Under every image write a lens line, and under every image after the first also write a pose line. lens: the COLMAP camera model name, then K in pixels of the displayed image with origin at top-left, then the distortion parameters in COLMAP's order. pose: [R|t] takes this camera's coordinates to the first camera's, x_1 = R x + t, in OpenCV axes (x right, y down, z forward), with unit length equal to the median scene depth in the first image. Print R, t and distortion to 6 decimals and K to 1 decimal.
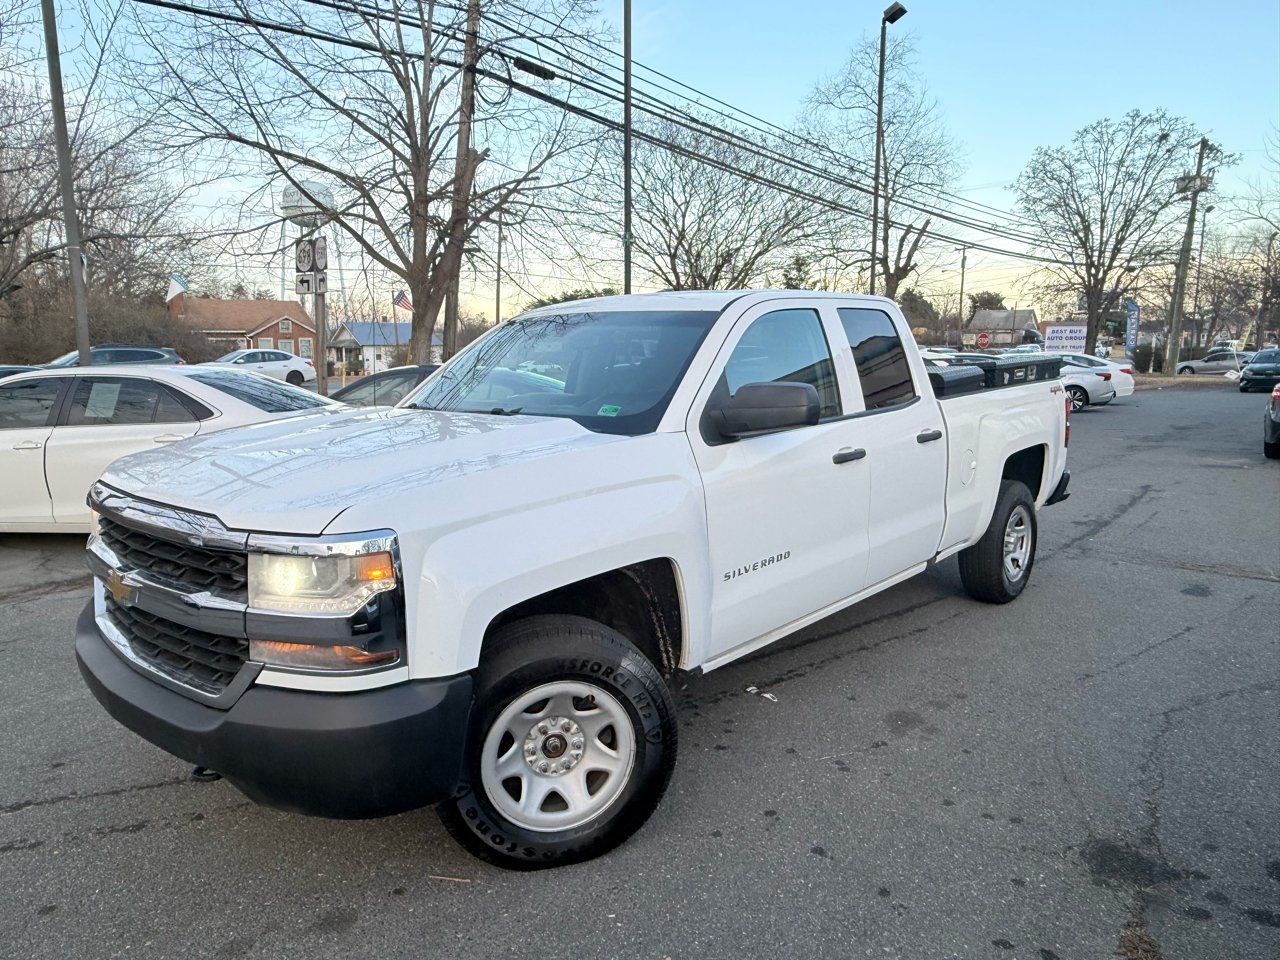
lens RADIAL K [[883.1, 0, 640.0], [0, 883.1, 480.0], [0, 0, 1]] dist [0.001496, 0.000937]
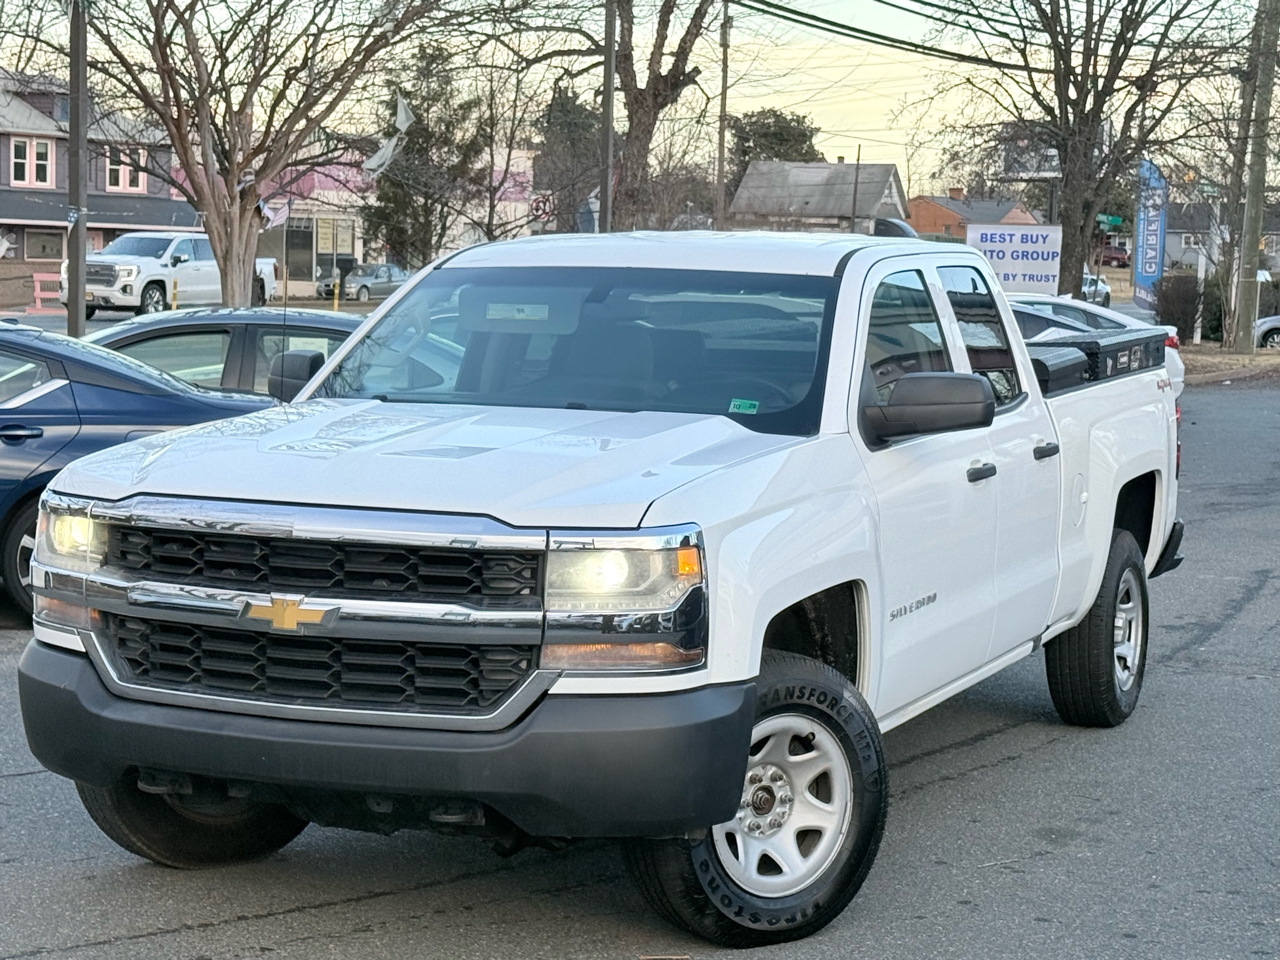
lens RADIAL K [[3043.9, 0, 640.0], [0, 3043.9, 480.0], [0, 0, 1]] dist [0.264499, -0.732337]
pose [[0.935611, -0.000262, 0.353031, -0.644184], [0.023718, 0.997787, -0.062118, 0.090755], [-0.352234, 0.066492, 0.933547, -0.886555]]
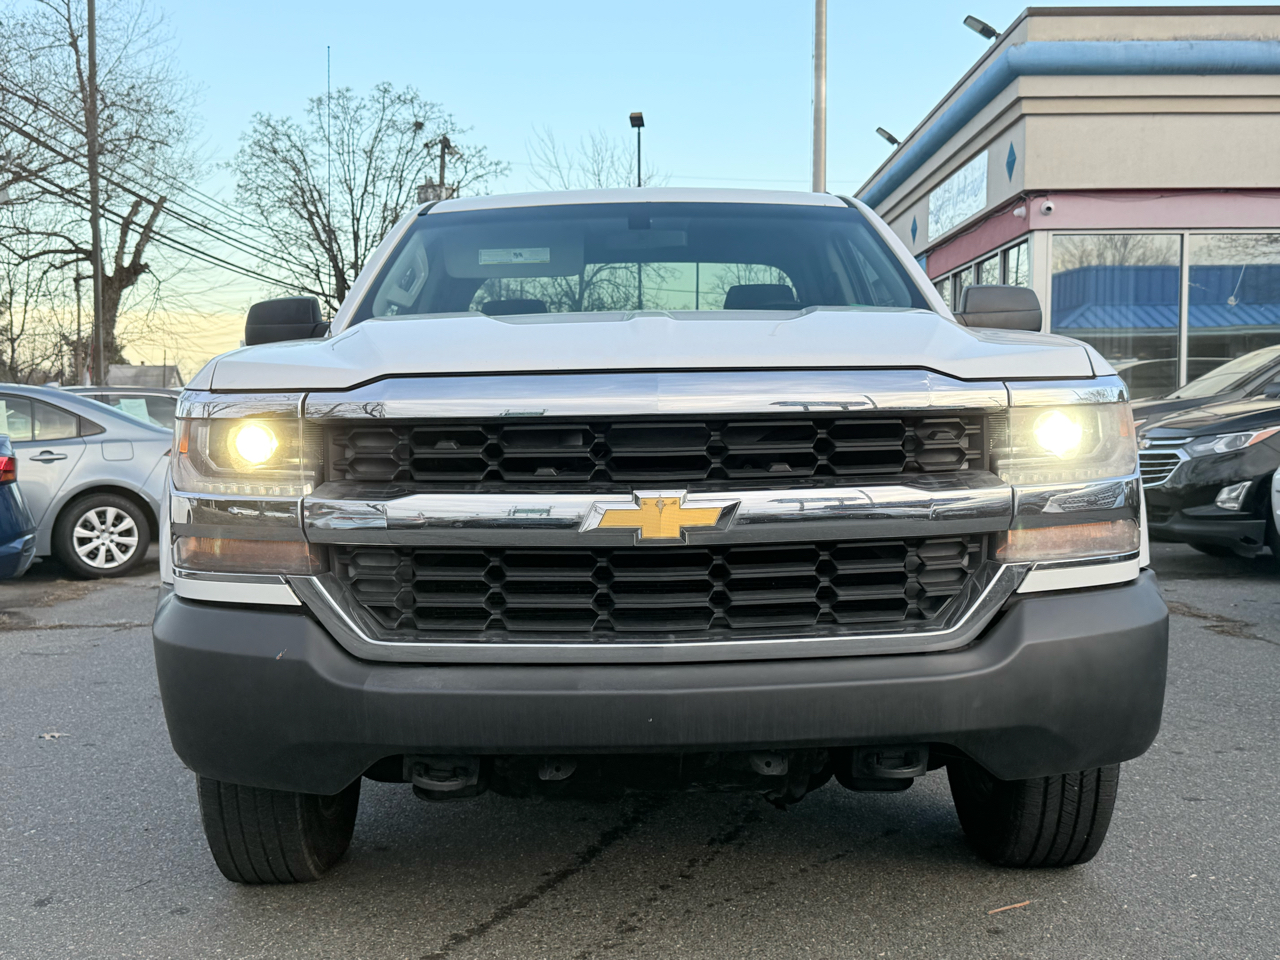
lens RADIAL K [[1480.5, 0, 640.0], [0, 1480.5, 480.0], [0, 0, 1]] dist [0.247340, -0.565038]
pose [[0.695181, -0.025672, 0.718377, -0.658941], [0.117994, 0.989882, -0.078811, 0.086713], [-0.709085, 0.139552, 0.691176, 0.153597]]
